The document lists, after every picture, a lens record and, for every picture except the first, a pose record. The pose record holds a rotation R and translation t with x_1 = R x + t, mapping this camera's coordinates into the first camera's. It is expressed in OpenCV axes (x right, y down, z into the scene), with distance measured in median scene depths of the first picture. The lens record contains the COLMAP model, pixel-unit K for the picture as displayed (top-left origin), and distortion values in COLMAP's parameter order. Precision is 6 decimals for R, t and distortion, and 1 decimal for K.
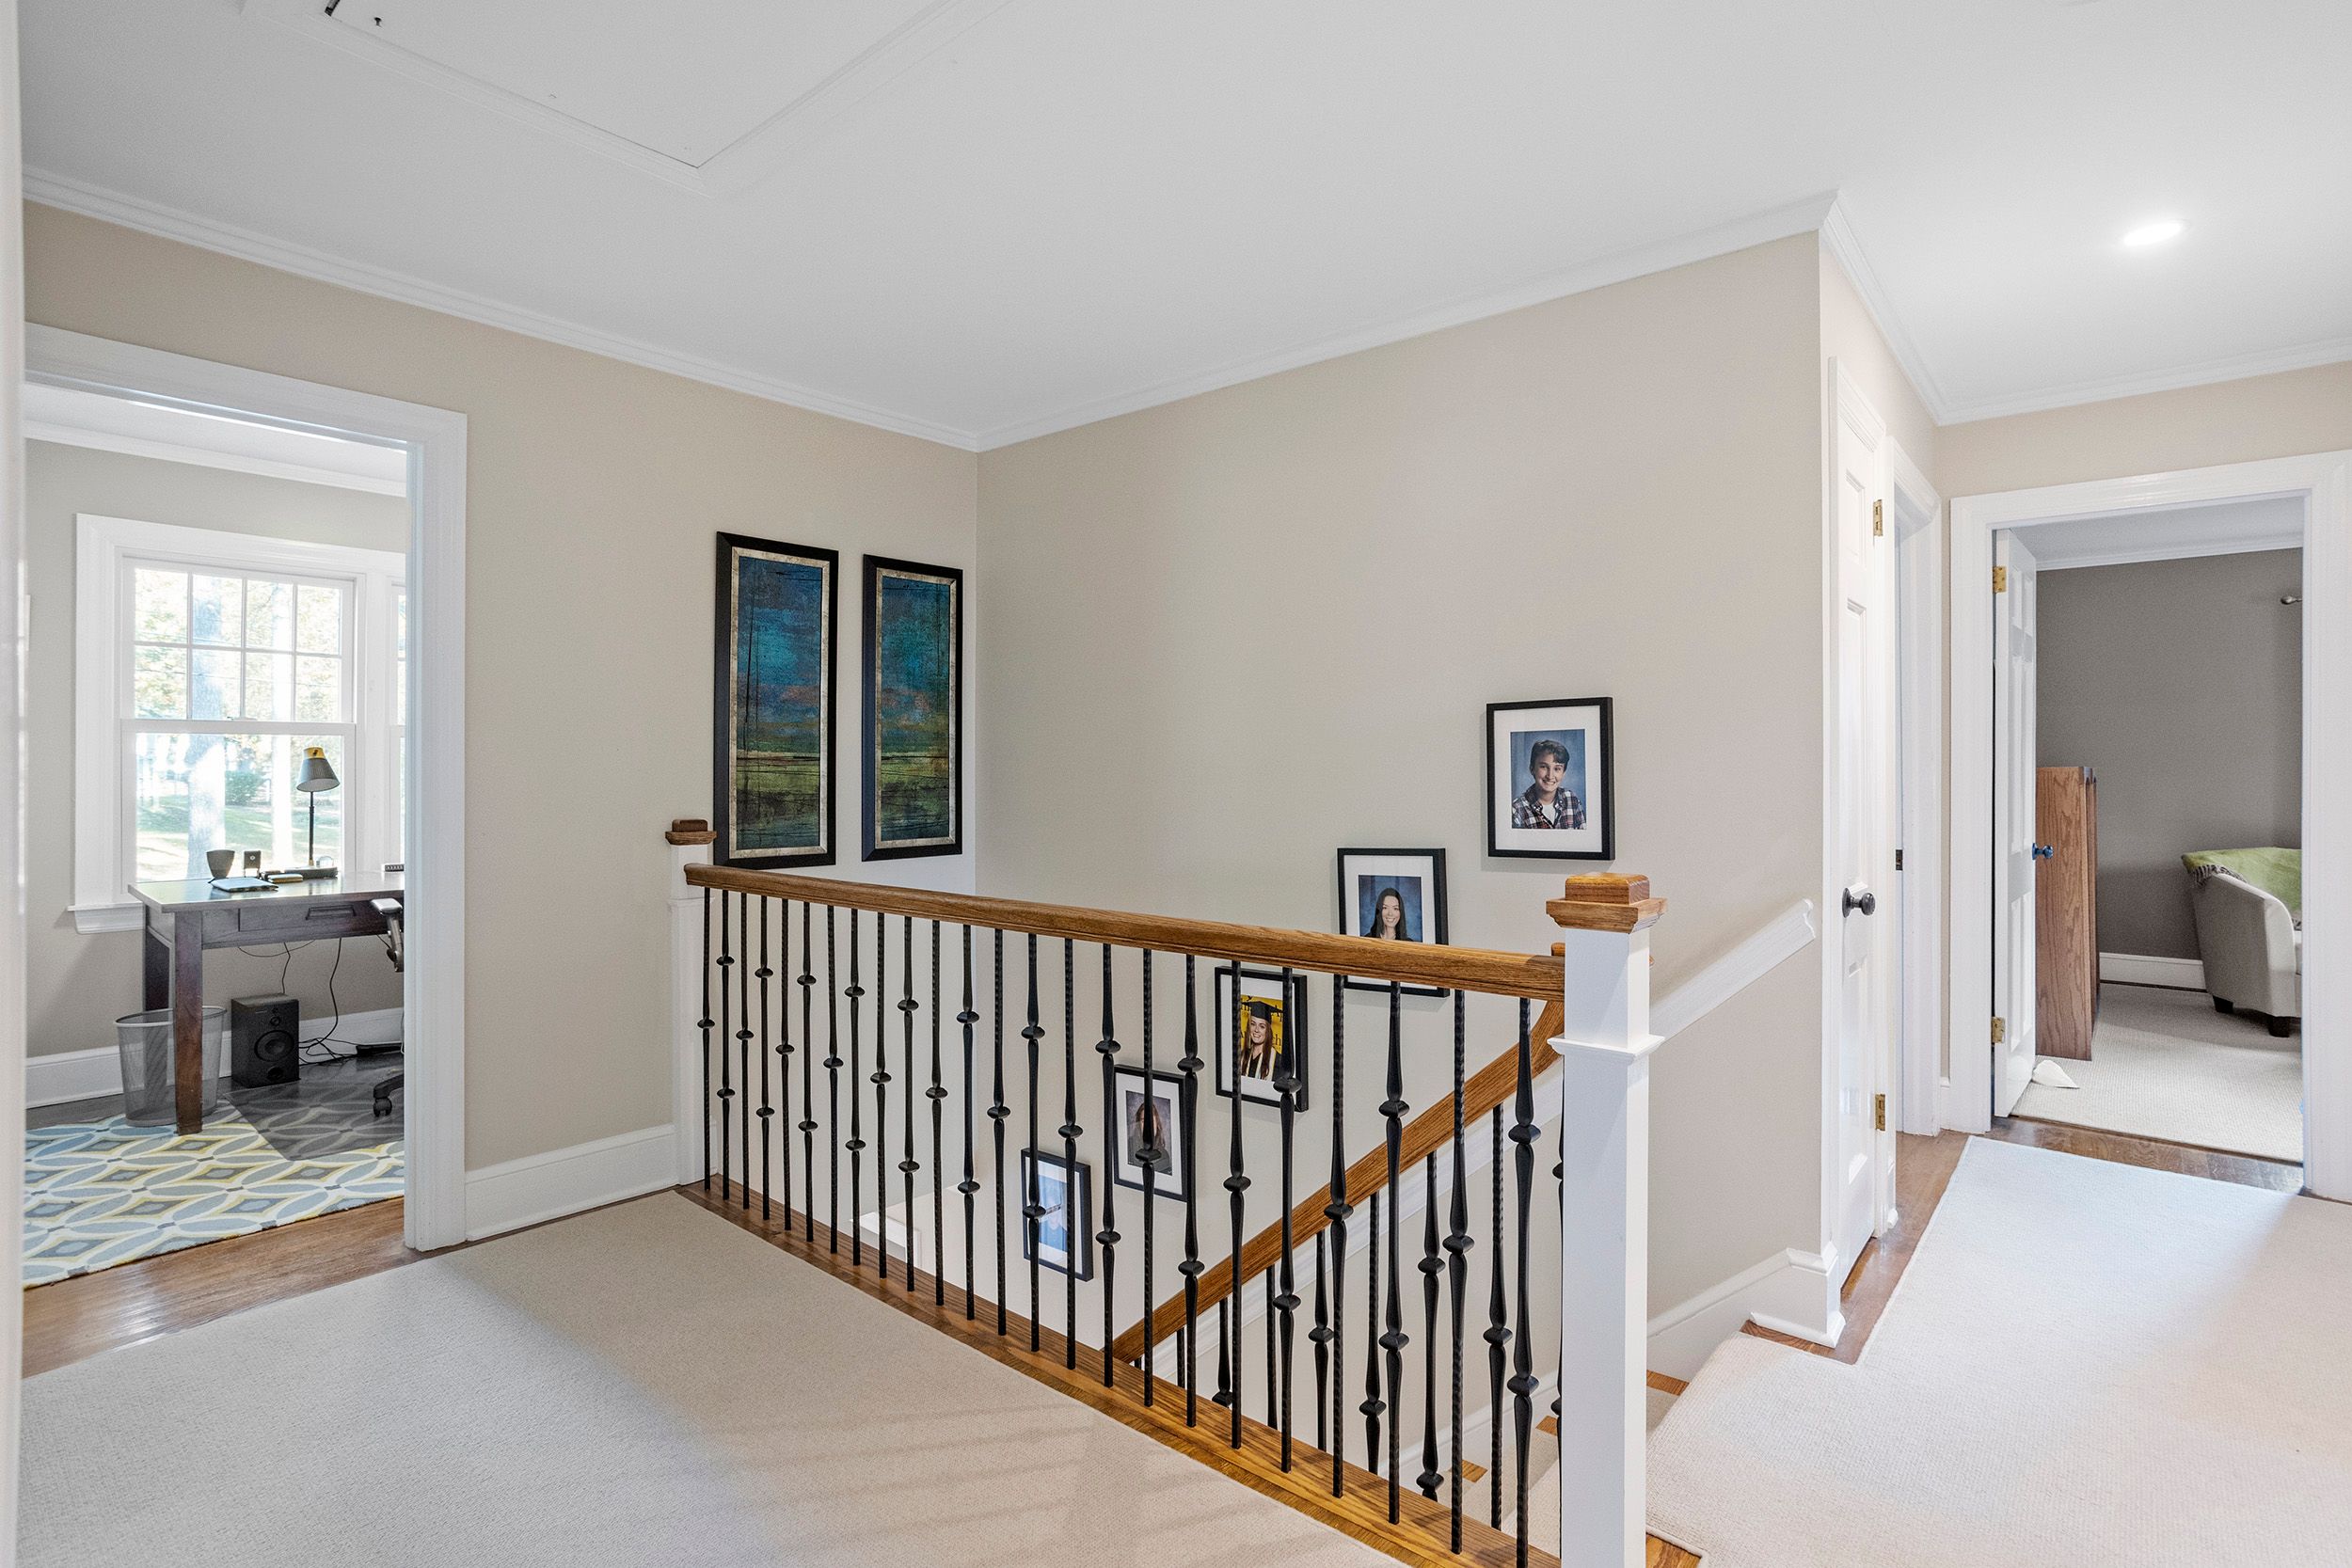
lens RADIAL K [[1135.9, 0, 1163.0], [0, 1135.9, 776.3], [0, 0, 1]] dist [-0.018191, 0.000620]
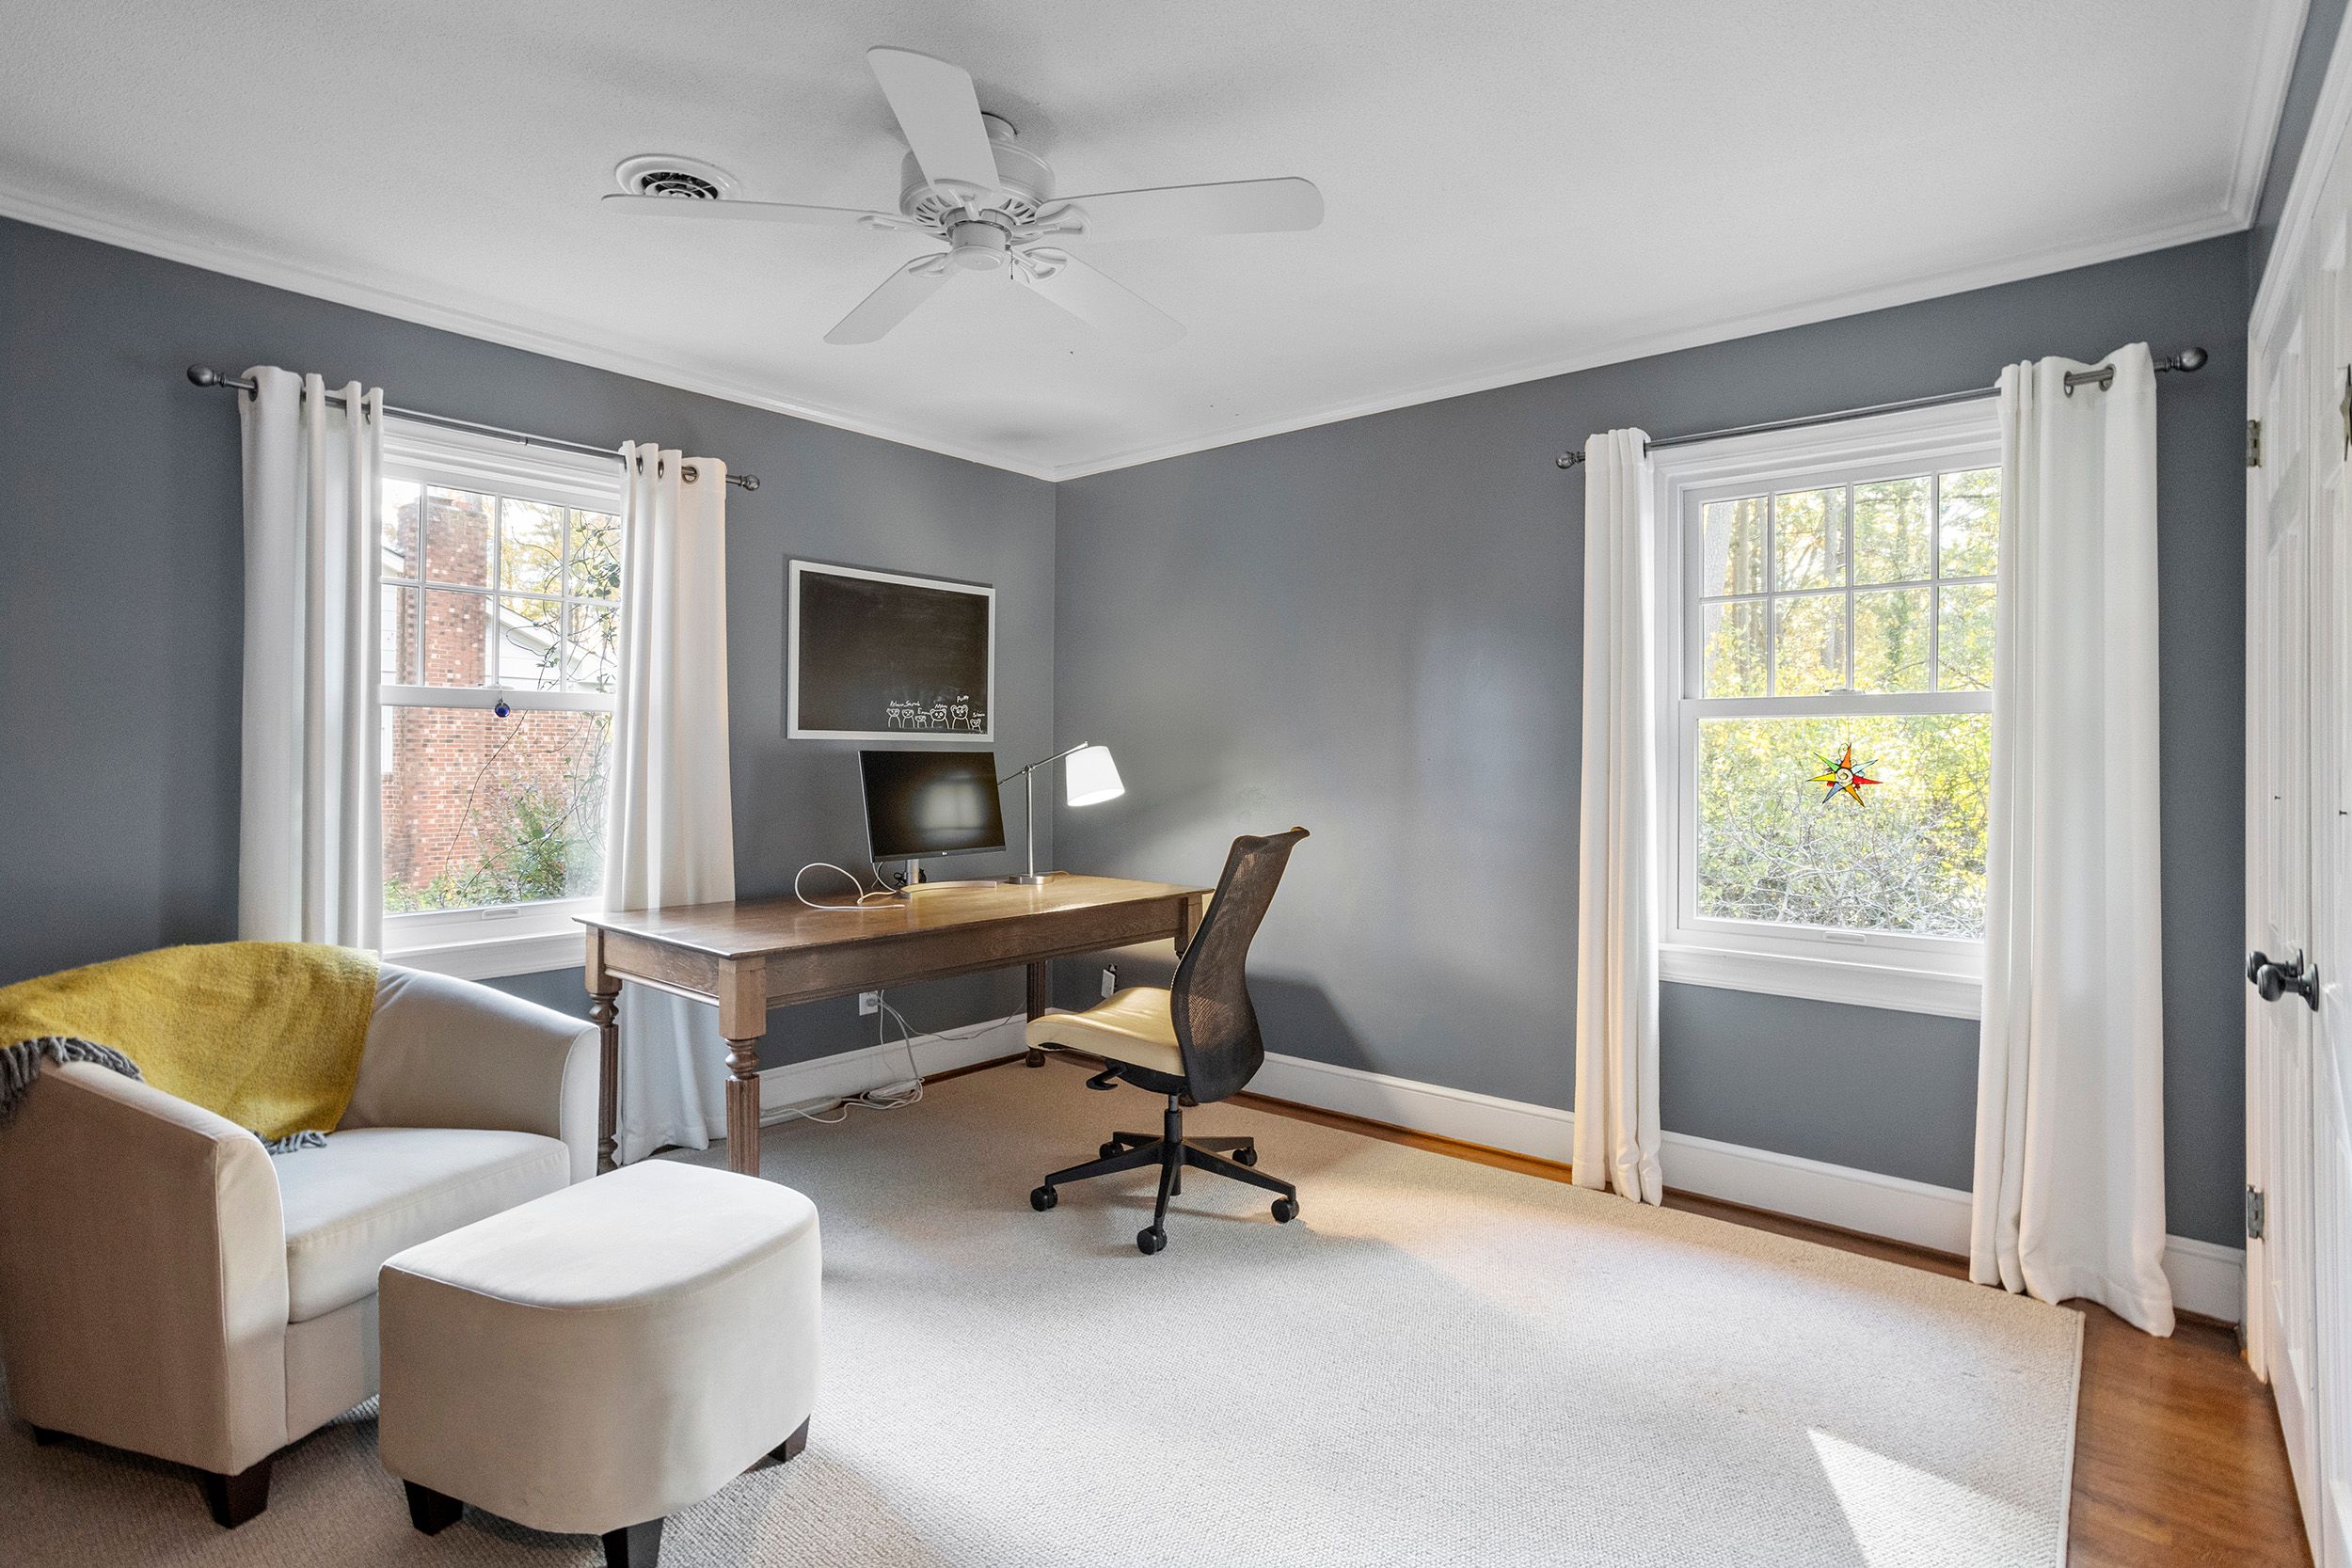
lens RADIAL K [[1135.9, 0, 1165.6], [0, 1135.9, 773.0], [0, 0, 1]] dist [-0.018191, 0.000620]
pose [[-0.024694, 0.012867, 0.999612, 0.611358], [-0.014984, 0.999800, -0.013240, 0.001470], [-0.999583, -0.015305, -0.024496, 0.688803]]
